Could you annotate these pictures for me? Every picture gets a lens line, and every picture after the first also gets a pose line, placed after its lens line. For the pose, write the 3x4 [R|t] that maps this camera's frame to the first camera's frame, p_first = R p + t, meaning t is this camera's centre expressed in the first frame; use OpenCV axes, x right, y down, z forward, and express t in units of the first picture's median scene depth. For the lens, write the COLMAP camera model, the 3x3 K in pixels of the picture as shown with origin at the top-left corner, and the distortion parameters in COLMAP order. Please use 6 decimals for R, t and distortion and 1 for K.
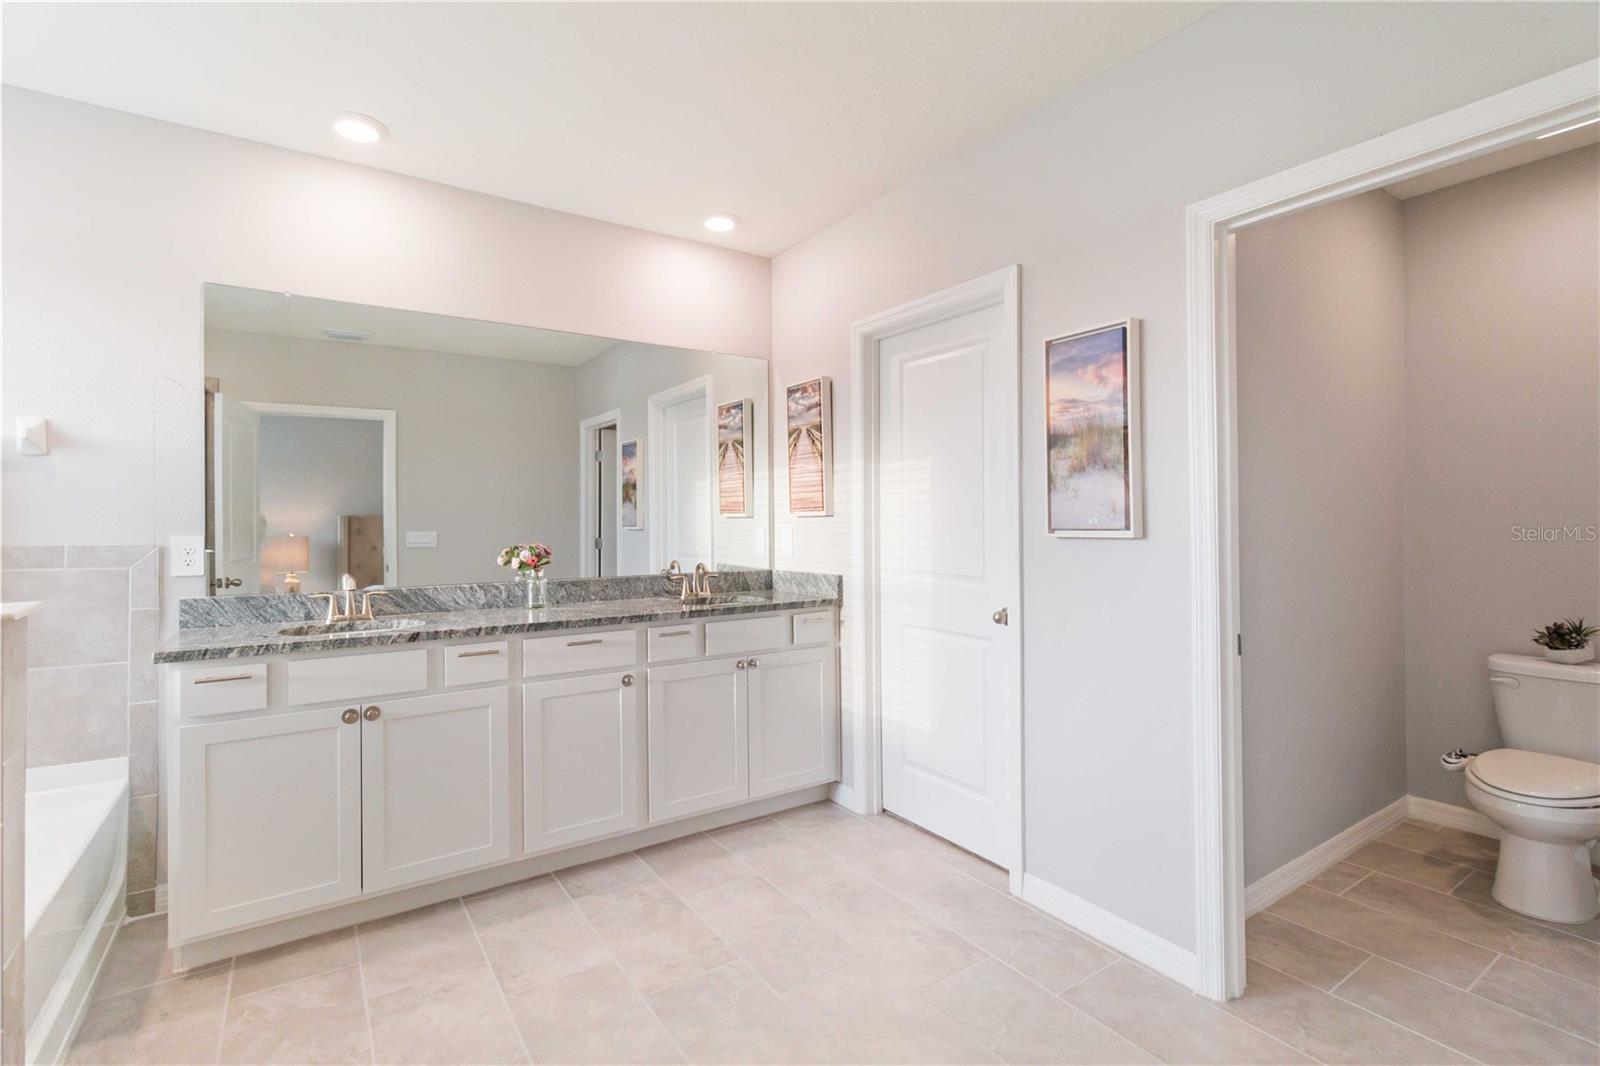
lens RADIAL K [[746.6, 0, 798.6], [0, 746.6, 525.7], [0, 0, 1]] dist [0.005540, -0.001499]
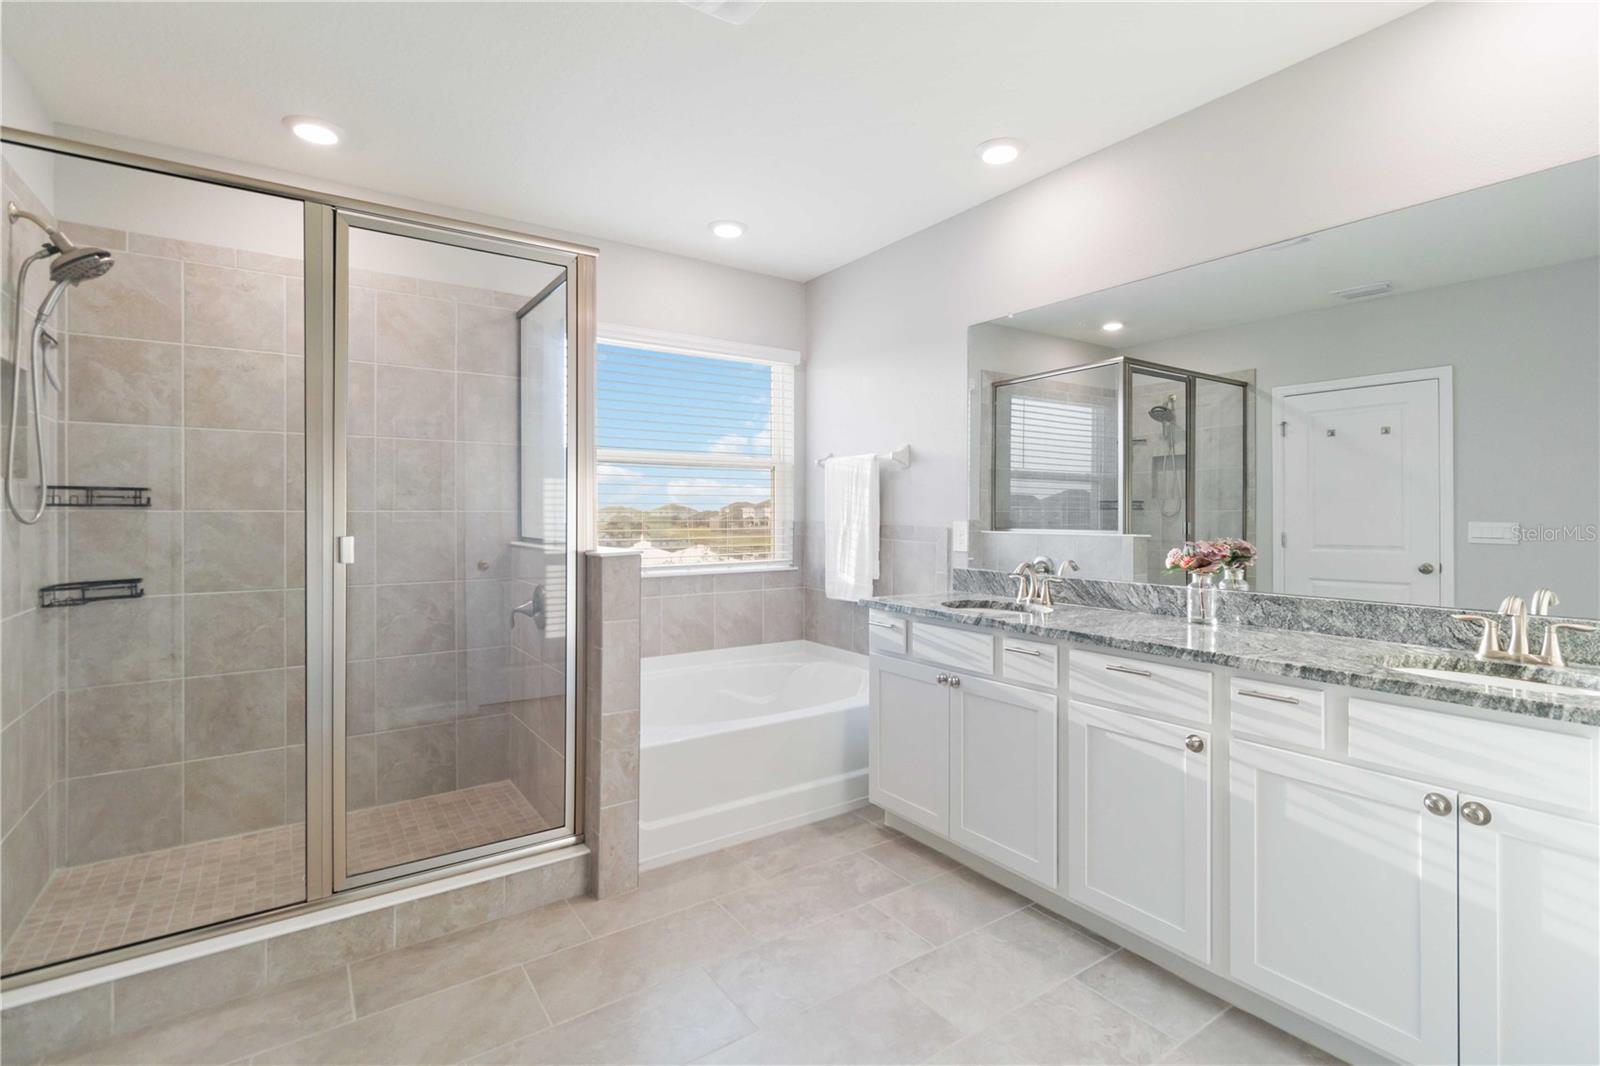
lens RADIAL K [[746.6, 0, 797.7], [0, 746.6, 518.4], [0, 0, 1]] dist [0.005540, -0.001499]
pose [[0.004867, 0.015878, -0.999862, 0.480938], [-0.003884, 0.999867, 0.015859, -0.011014], [0.999981, 0.003806, 0.004928, 0.663183]]
